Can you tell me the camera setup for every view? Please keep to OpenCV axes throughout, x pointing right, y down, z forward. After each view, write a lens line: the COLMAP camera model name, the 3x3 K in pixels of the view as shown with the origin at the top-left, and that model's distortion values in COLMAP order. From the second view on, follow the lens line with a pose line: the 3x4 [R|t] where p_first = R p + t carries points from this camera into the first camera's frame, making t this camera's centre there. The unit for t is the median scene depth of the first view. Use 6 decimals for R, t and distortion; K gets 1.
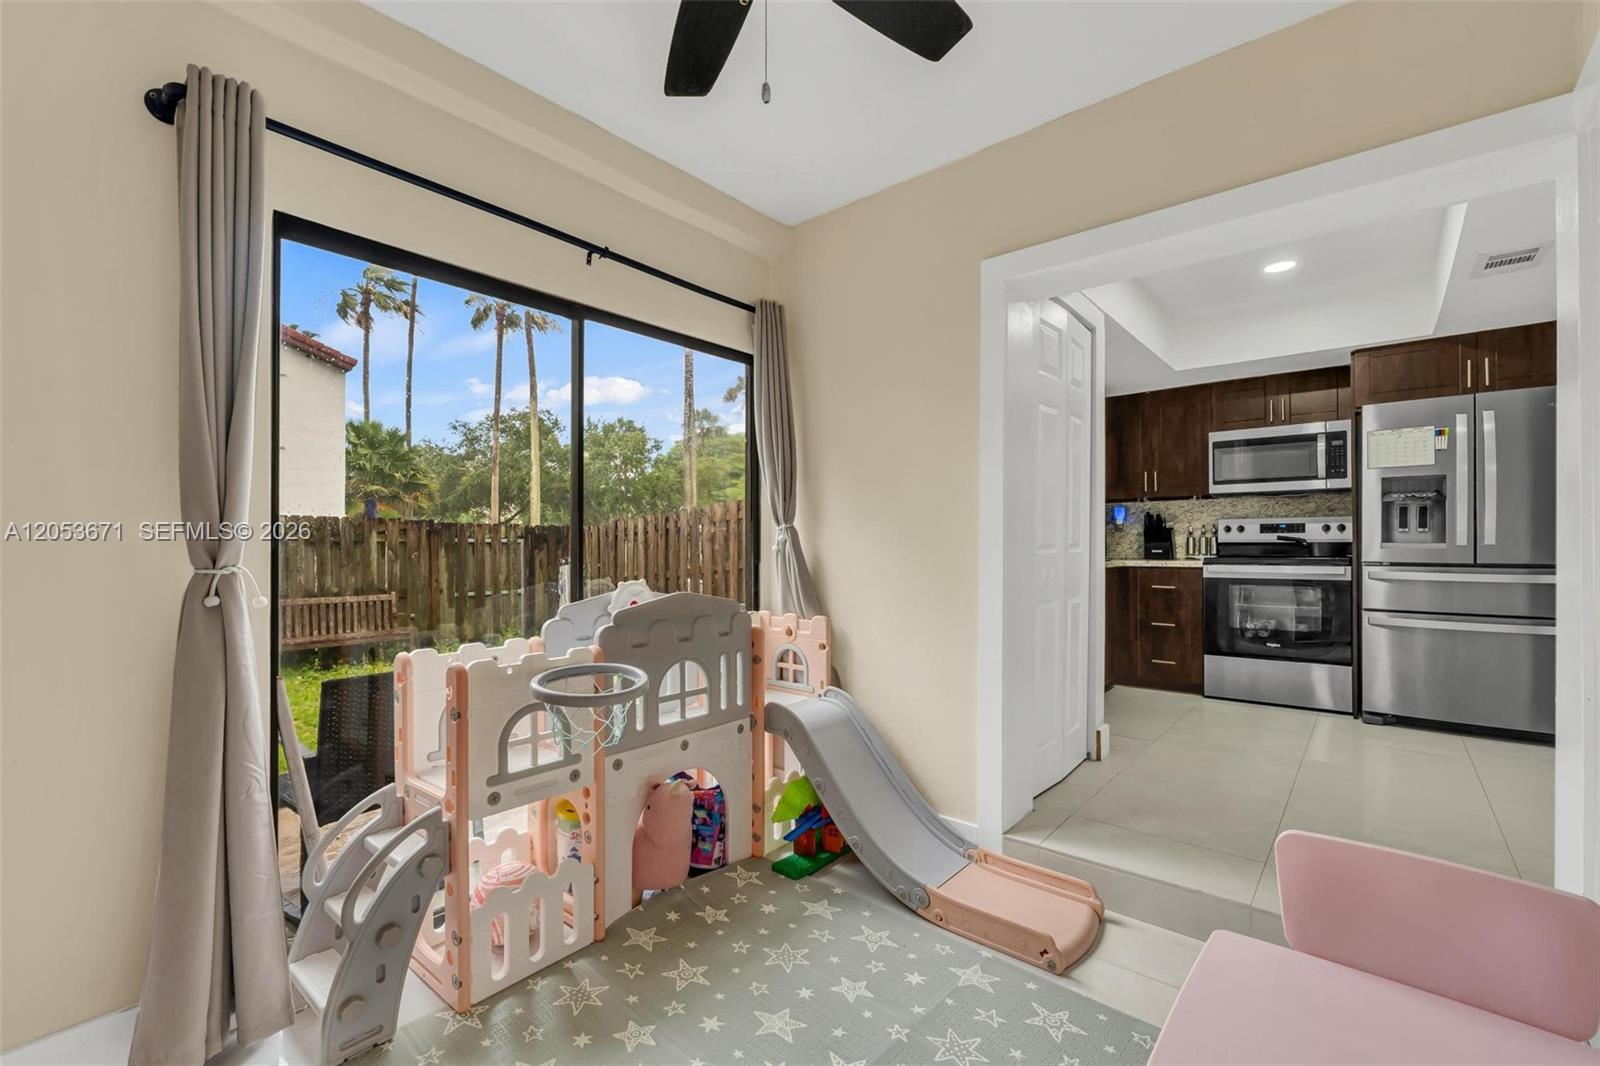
lens RADIAL K [[686.8, 0, 806.7], [0, 686.8, 533.3], [0, 0, 1]] dist [0.001142, 0.000265]
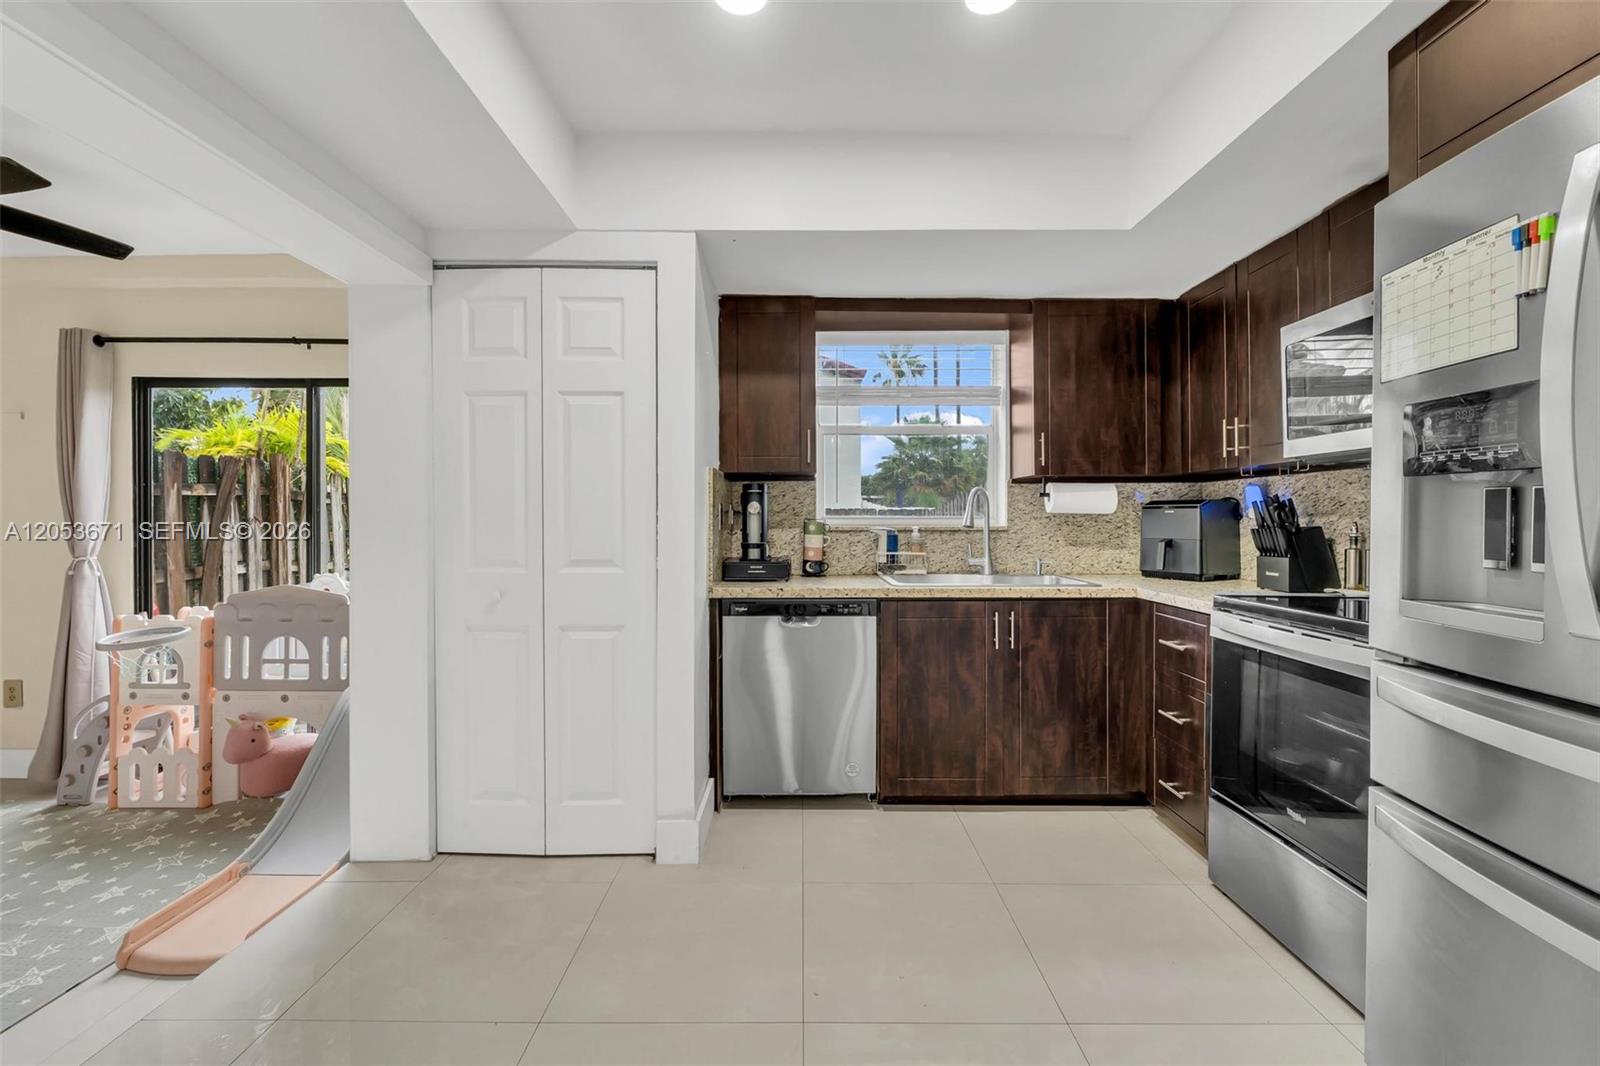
lens RADIAL K [[682.6, 0, 800.8], [0, 682.6, 517.5], [0, 0, 1]] dist [-0.004565, -0.000658]
pose [[0.645602, 0.002482, -0.763670, 1.484073], [0.008203, 0.999914, 0.010185, -0.050806], [0.763630, -0.012840, 0.645527, 0.910092]]
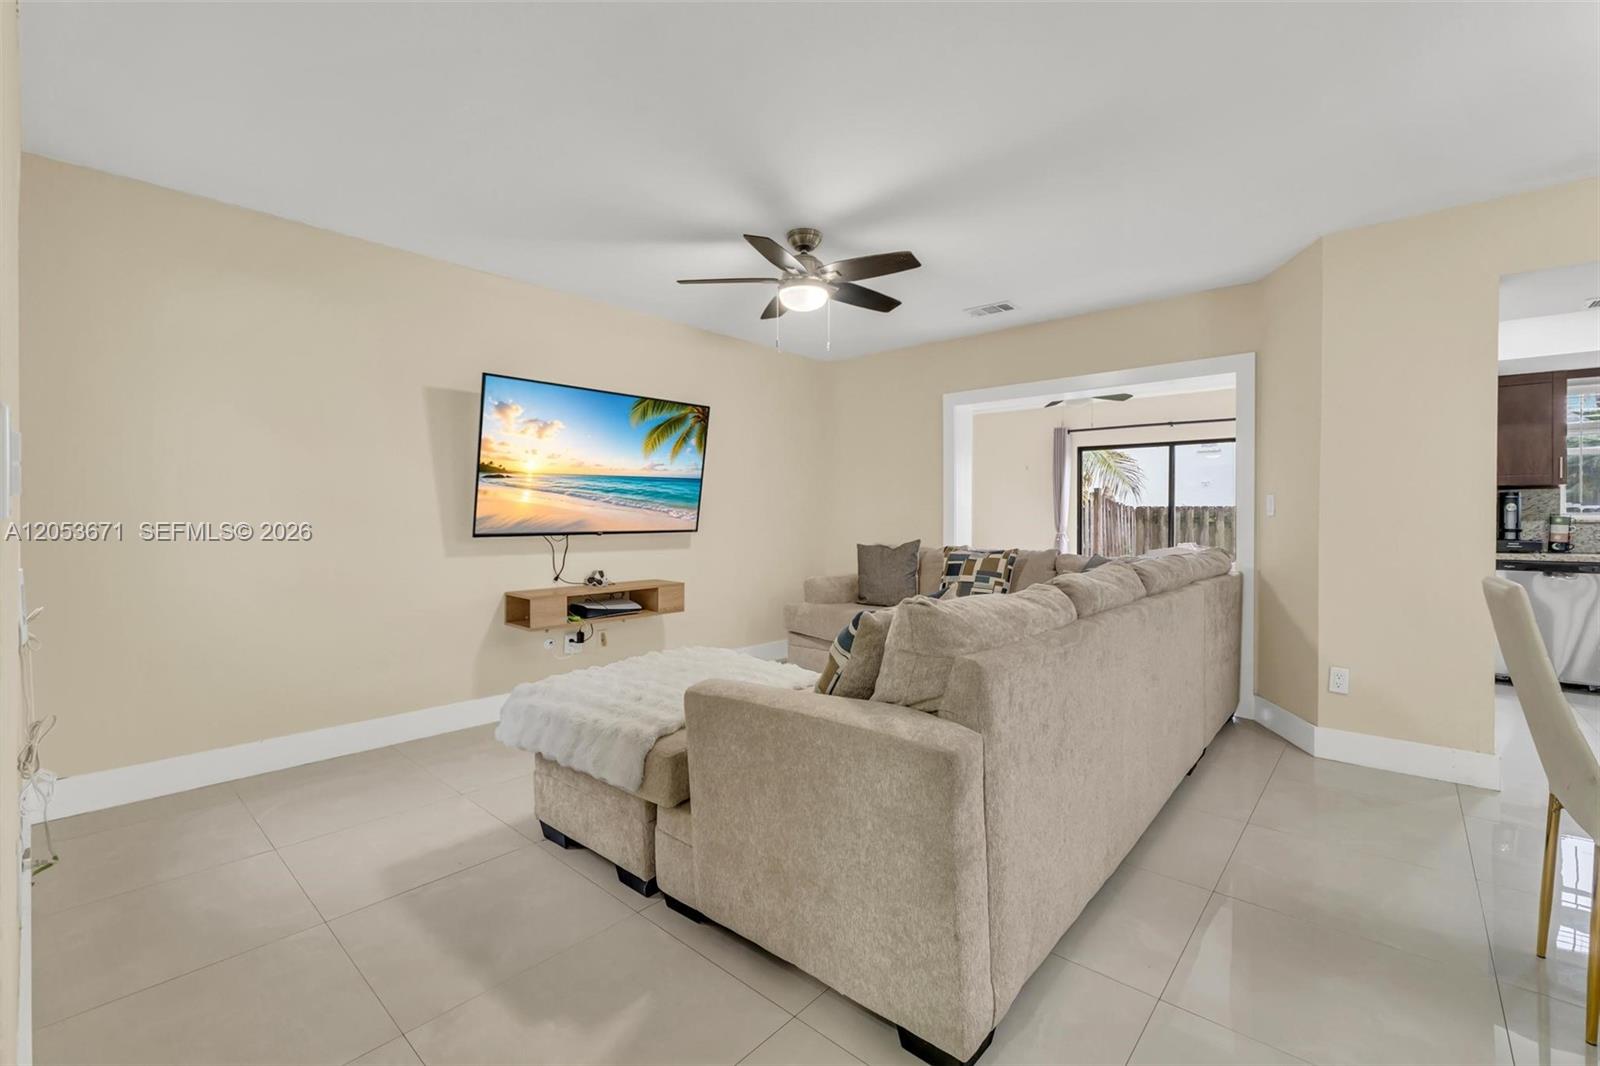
lens RADIAL K [[676.5, 0, 811.1], [0, 676.5, 527.5], [0, 0, 1]] dist [-0.001185, -0.000325]
pose [[-0.012790, 0.017277, -0.999769, 2.517890], [0.009852, 0.999804, 0.017152, -0.051075], [0.999870, -0.009631, -0.012958, -0.418576]]
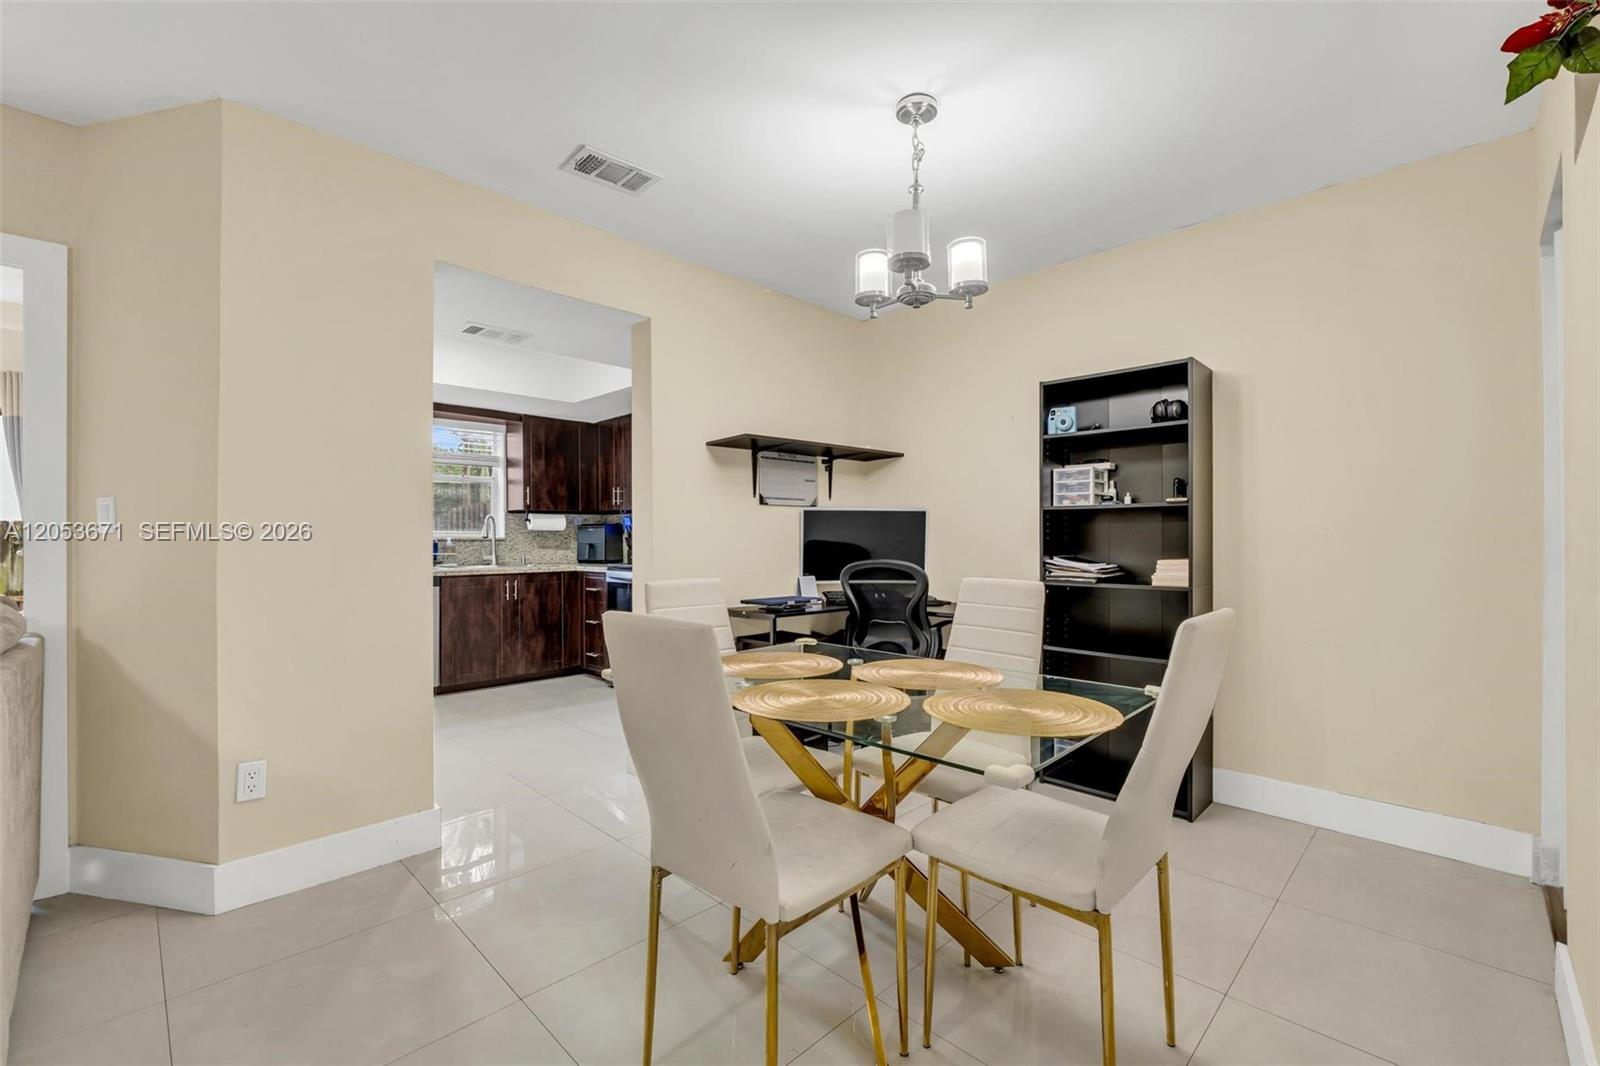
lens RADIAL K [[686.8, 0, 806.7], [0, 686.8, 533.3], [0, 0, 1]] dist [0.001142, 0.000265]
pose [[0.996829, -0.001179, -0.079565, 1.962947], [0.001846, 0.999964, 0.008308, -0.048802], [0.079552, -0.008428, 0.996795, -0.234248]]
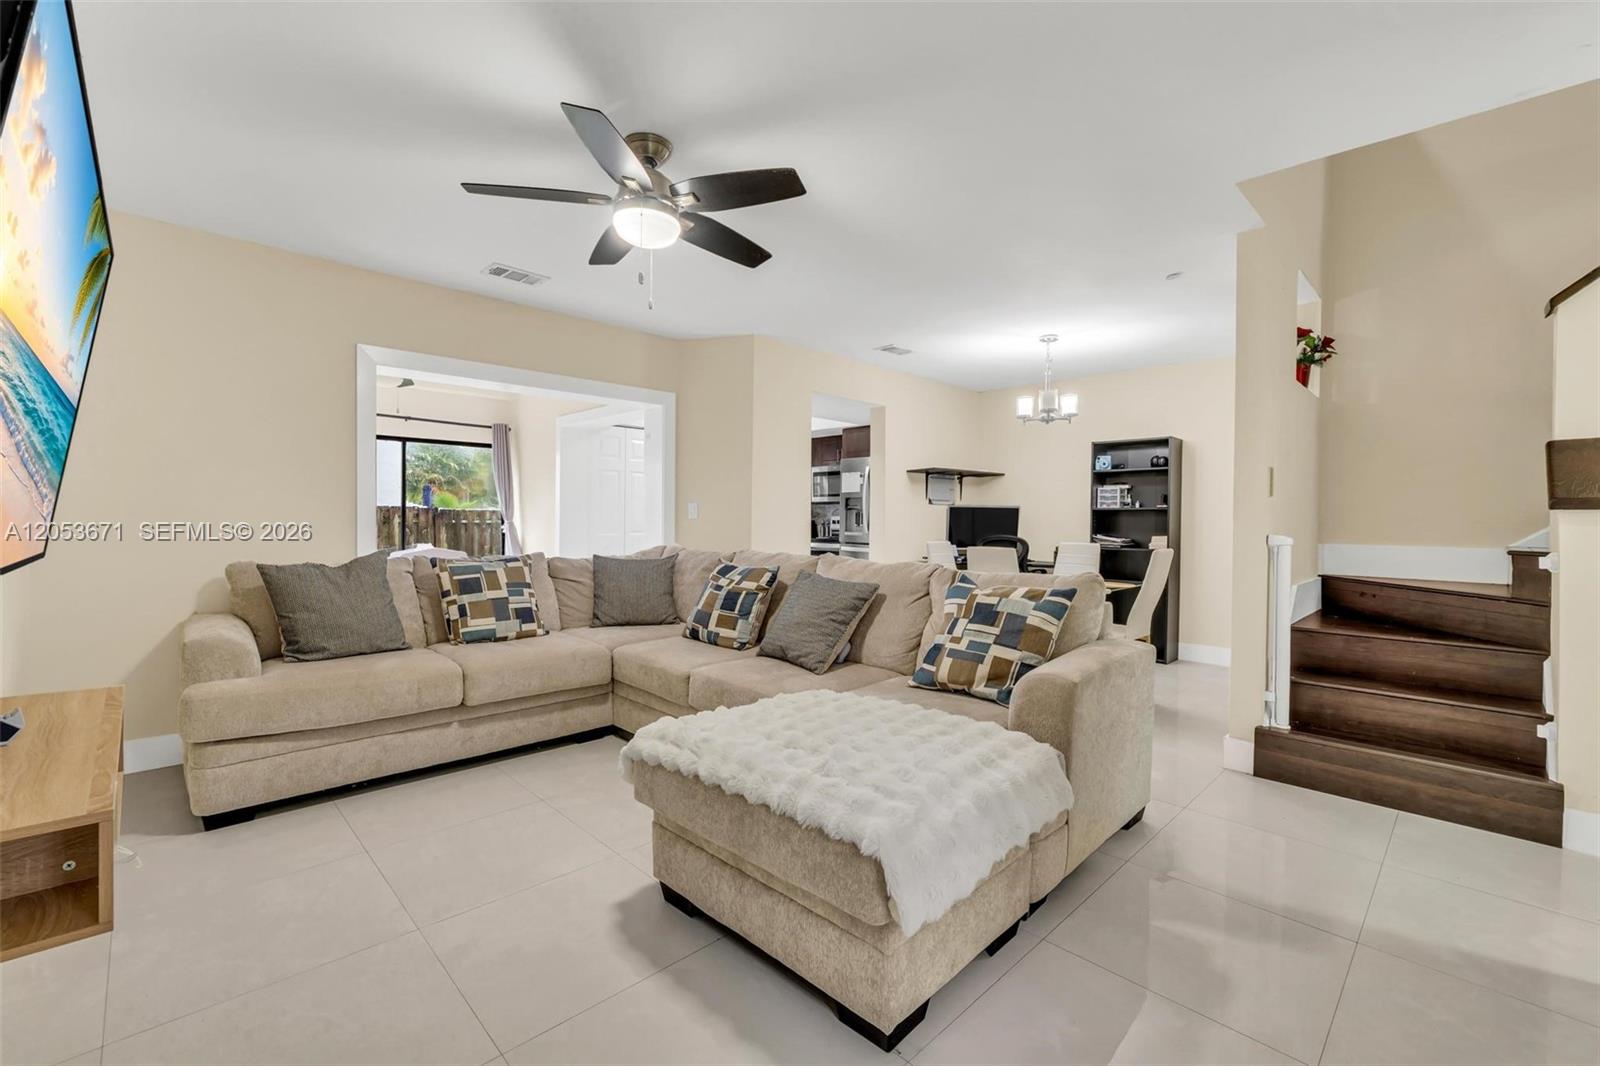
lens RADIAL K [[676.5, 0, 811.1], [0, 676.5, 527.5], [0, 0, 1]] dist [-0.001185, -0.000325]
pose [[0.995965, 0.010358, -0.089137, 1.498335], [-0.008310, 0.999694, 0.023309, -0.066829], [0.089352, -0.022474, 0.995747, -1.459690]]
